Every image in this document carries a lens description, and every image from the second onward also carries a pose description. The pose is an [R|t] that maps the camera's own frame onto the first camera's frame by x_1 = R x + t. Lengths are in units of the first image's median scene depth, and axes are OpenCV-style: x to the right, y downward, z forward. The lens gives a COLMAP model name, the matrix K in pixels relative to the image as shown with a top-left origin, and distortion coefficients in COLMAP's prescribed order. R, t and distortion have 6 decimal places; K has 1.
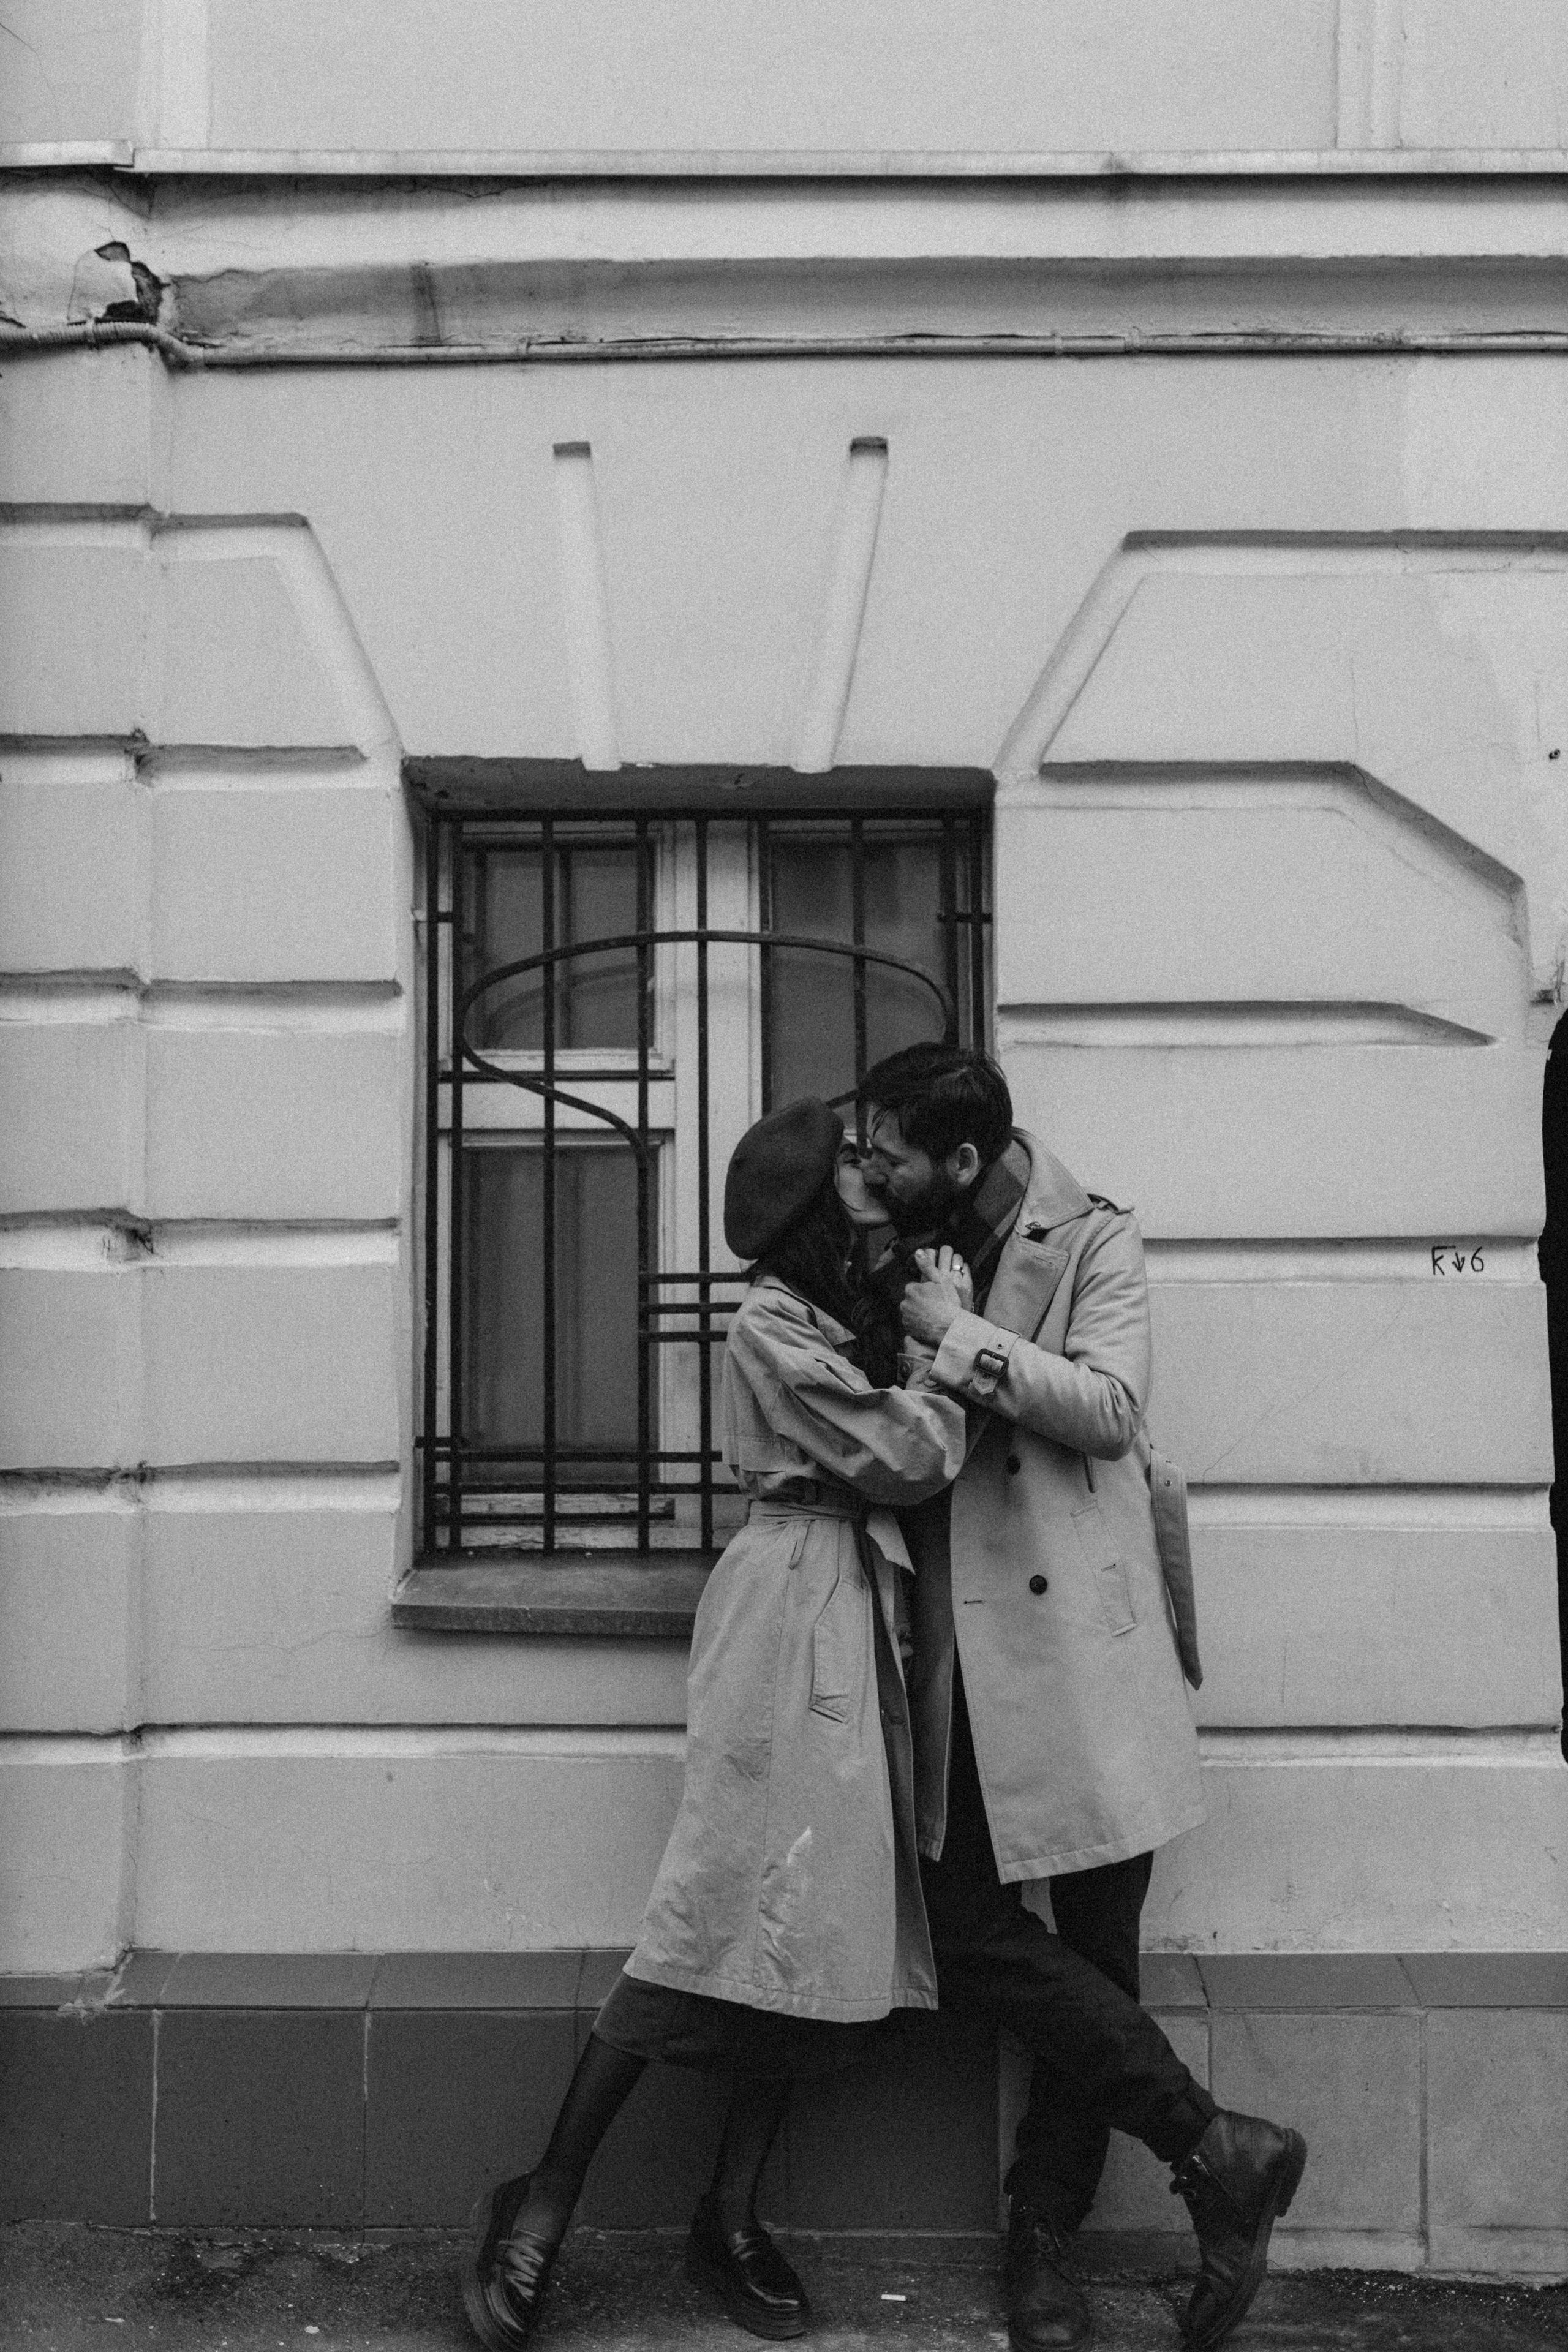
lens RADIAL K [[2339.3, 0, 816.5], [0, 2339.3, 1232.4], [0, 0, 1]] dist [-0.005006, 0.015270]
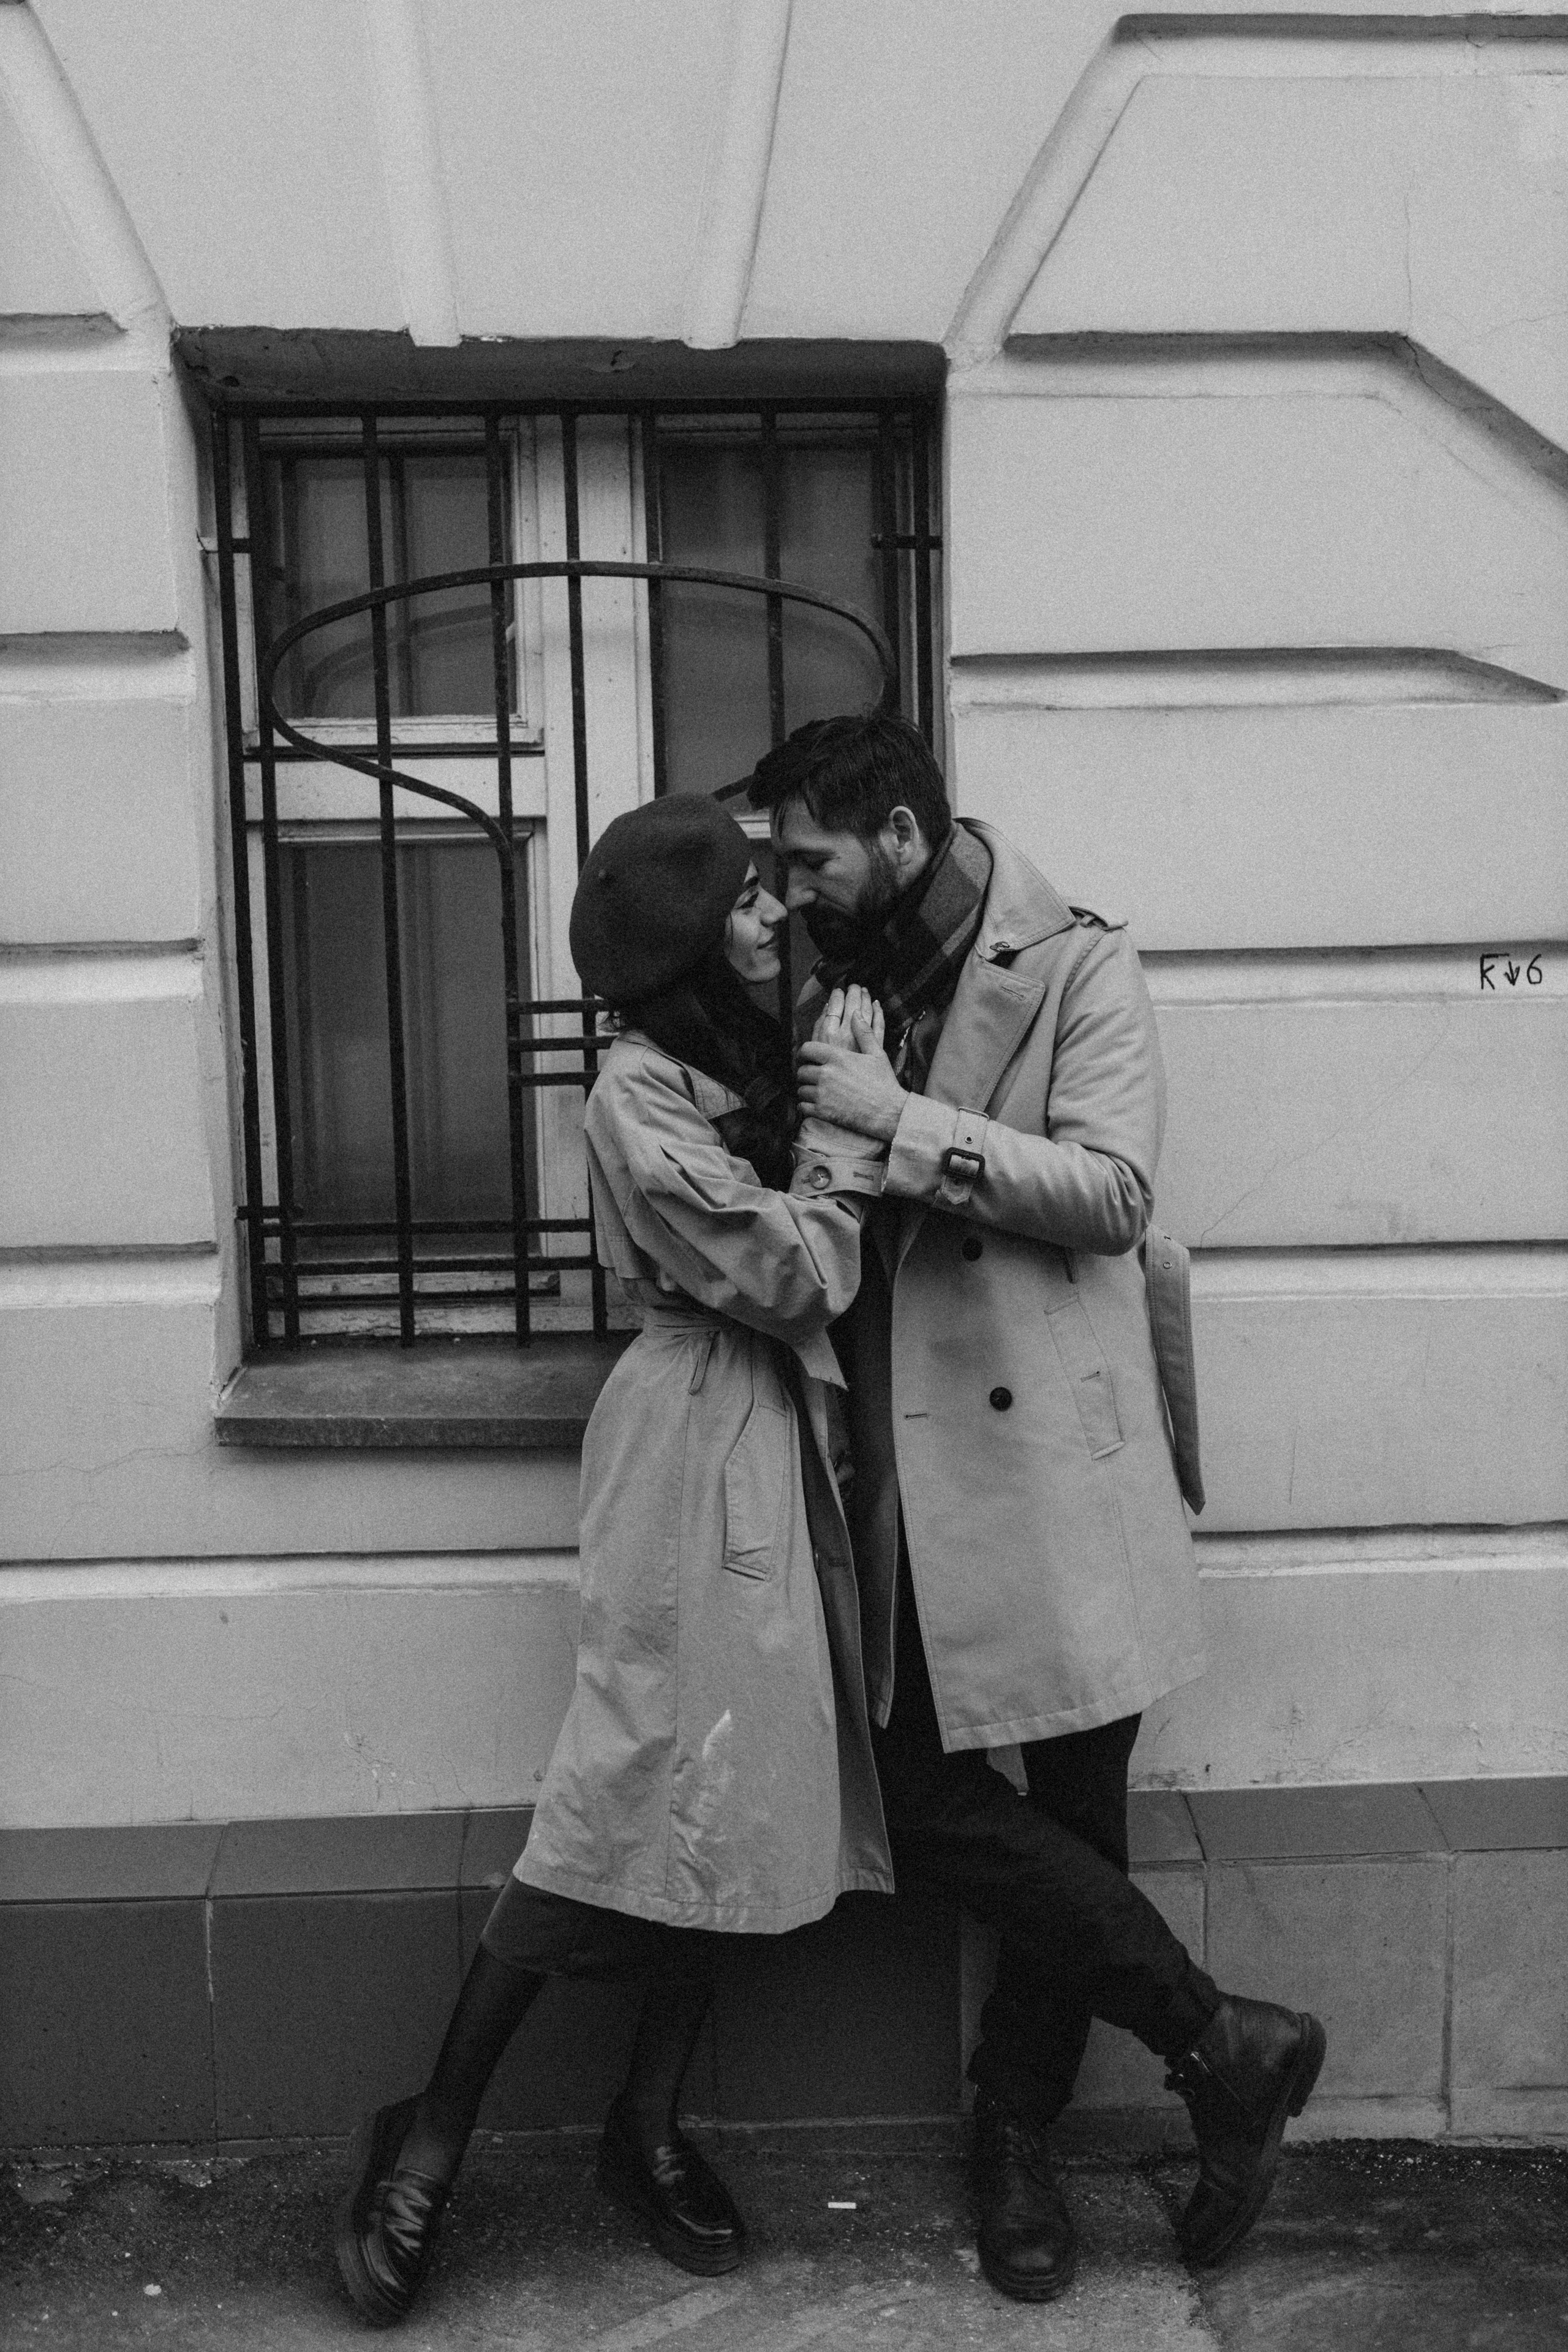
lens RADIAL K [[2339.3, 0, 816.5], [0, 2339.3, 1232.4], [0, 0, 1]] dist [-0.005006, 0.015270]
pose [[0.998768, -0.019644, 0.045573, -0.007820], [0.012357, 0.987841, 0.154976, -0.027890], [-0.048063, -0.154222, 0.986867, 0.192083]]
